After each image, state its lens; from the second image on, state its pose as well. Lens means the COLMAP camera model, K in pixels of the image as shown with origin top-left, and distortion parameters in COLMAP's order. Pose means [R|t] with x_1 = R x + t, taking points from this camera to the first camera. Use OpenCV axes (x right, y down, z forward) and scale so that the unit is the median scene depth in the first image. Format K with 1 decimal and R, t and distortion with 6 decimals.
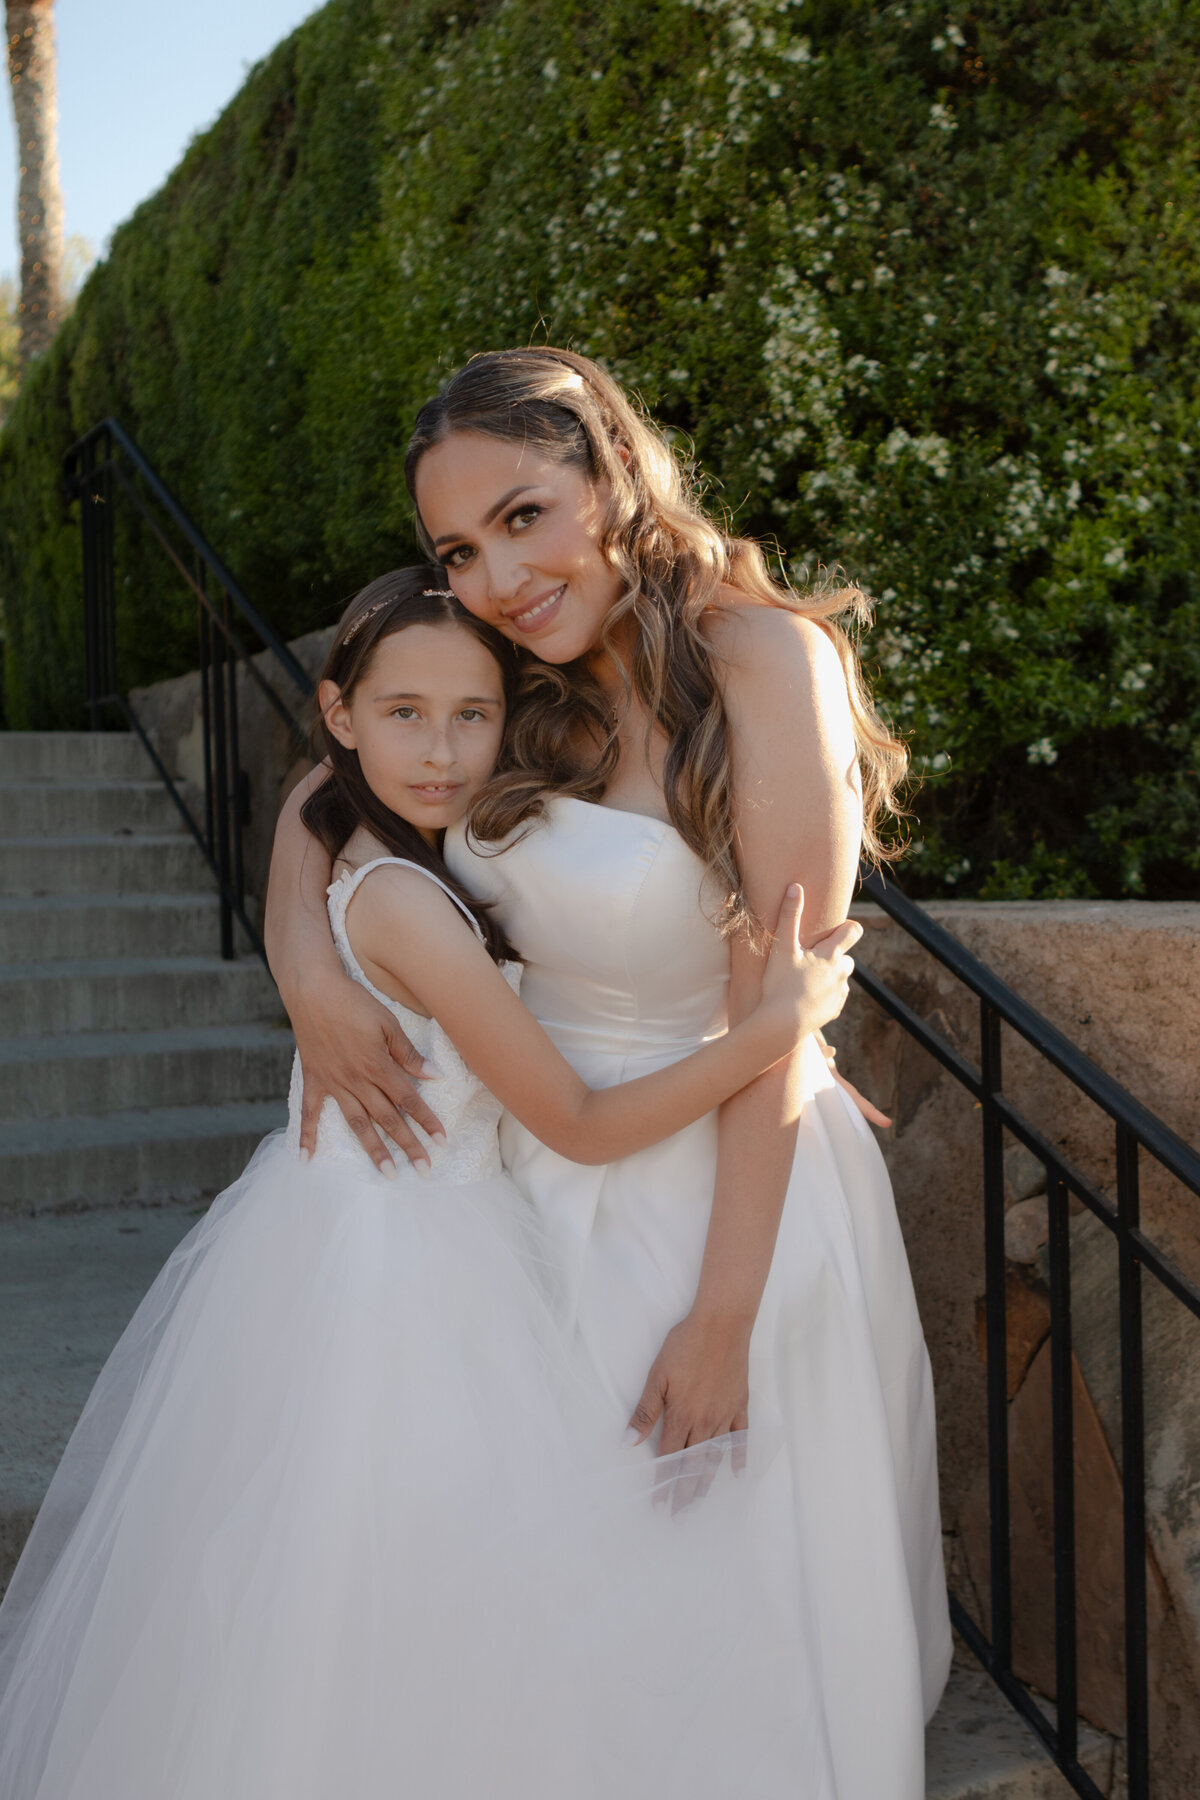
lens RADIAL K [[1951.3, 0, 546.5], [0, 1951.3, 931.0], [0, 0, 1]] dist [-0.026560, 0.000000]
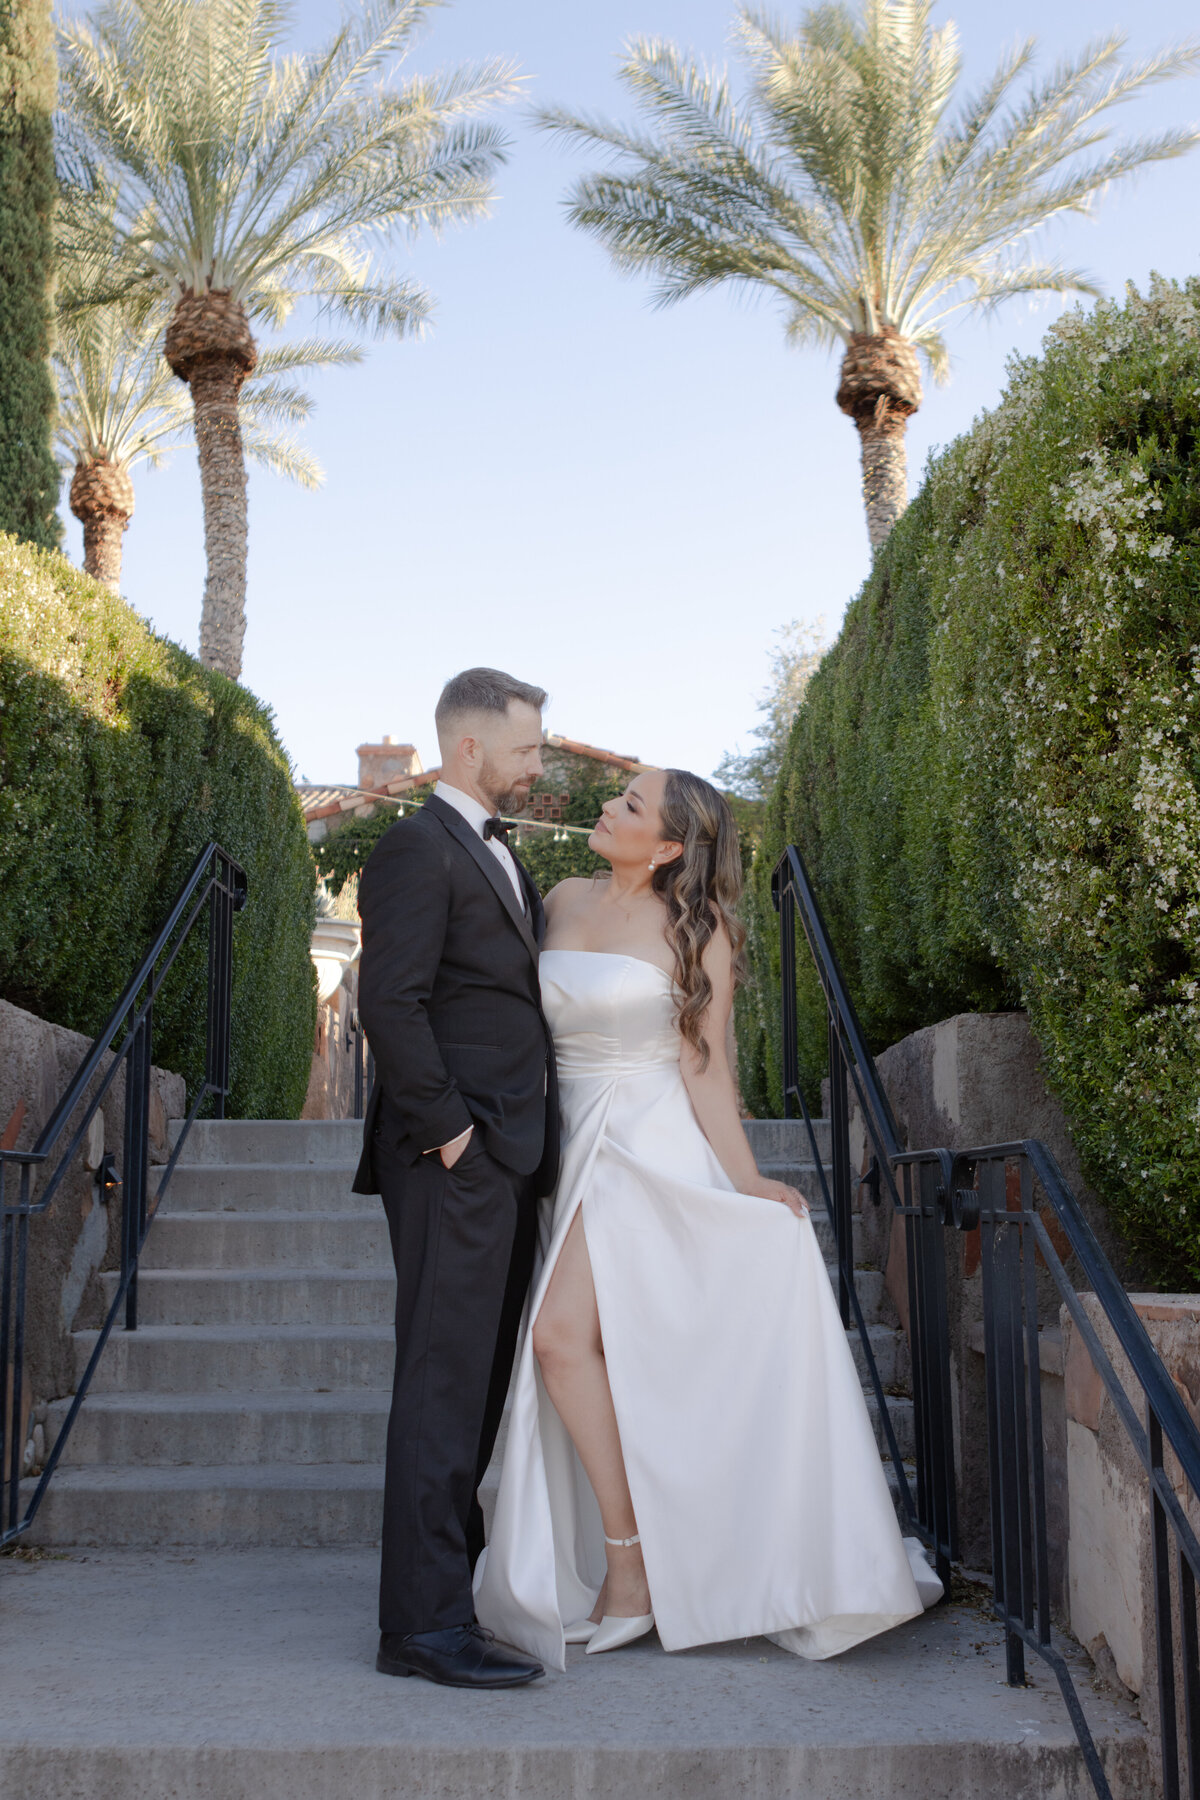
lens RADIAL K [[1951.3, 0, 554.1], [0, 1951.3, 961.2], [0, 0, 1]] dist [-0.026560, 0.000000]
pose [[0.900488, -0.043645, -0.432685, 0.278489], [-0.029507, 0.986526, -0.160920, -0.011826], [0.433878, 0.157674, 0.887067, -0.138943]]
